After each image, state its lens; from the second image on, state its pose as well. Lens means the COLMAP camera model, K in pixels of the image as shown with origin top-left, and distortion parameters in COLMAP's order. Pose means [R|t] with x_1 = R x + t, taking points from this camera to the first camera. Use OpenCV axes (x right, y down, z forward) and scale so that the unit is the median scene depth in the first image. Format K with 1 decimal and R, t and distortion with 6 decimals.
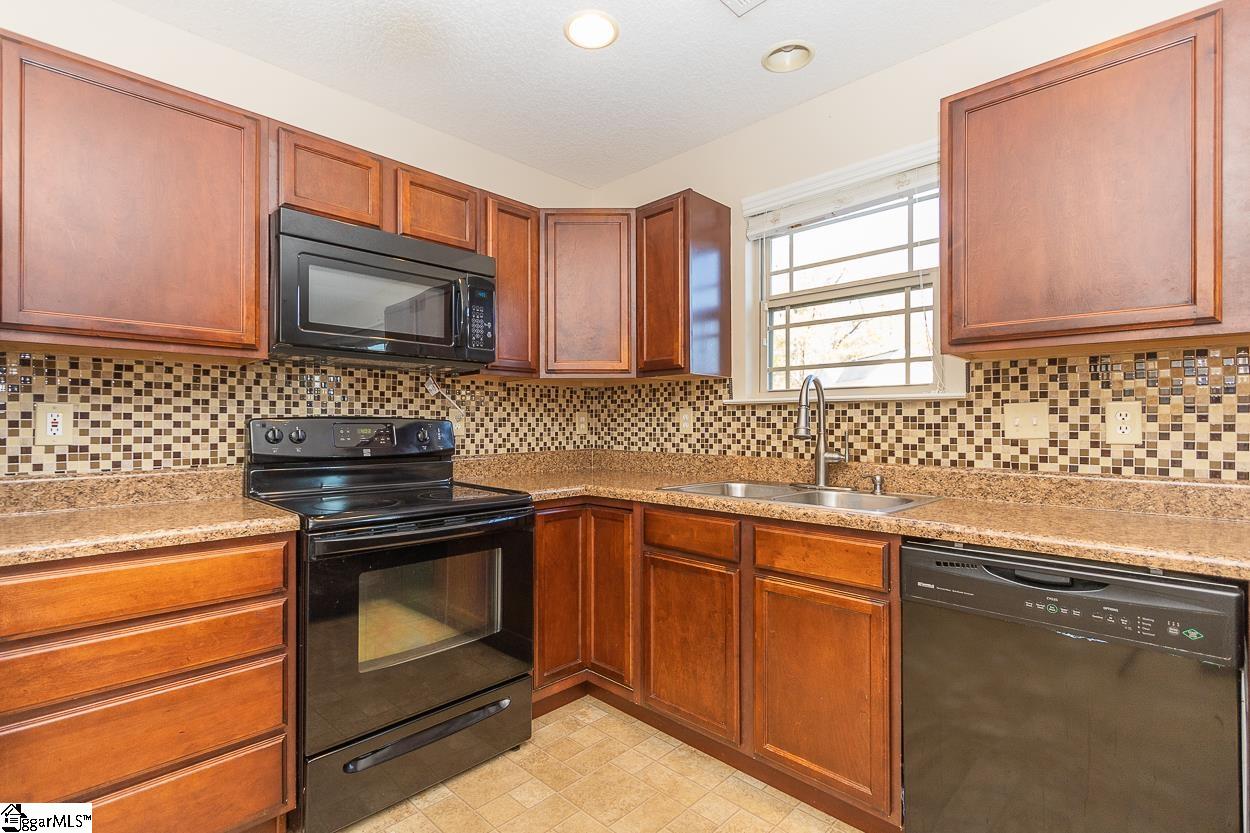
lens RADIAL K [[576.4, 0, 622.9], [0, 576.4, 417.8], [0, 0, 1]] dist [0.008682, -0.000026]
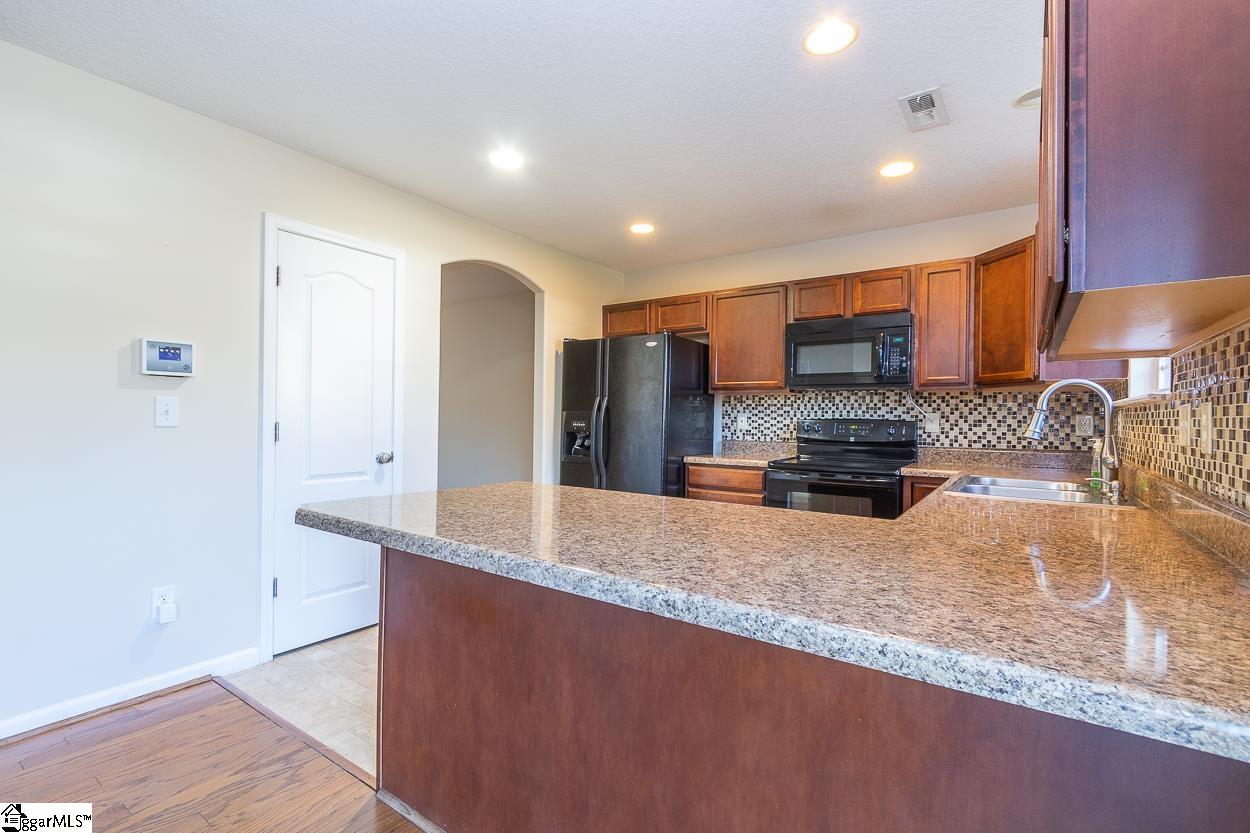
lens RADIAL K [[576.4, 0, 624.0], [0, 576.4, 417.1], [0, 0, 1]] dist [0.008682, -0.000026]
pose [[0.166195, -0.001656, -0.986092, 1.120017], [-0.003194, 0.999992, -0.002218, -0.000662], [0.986088, 0.003518, 0.166188, 0.020855]]
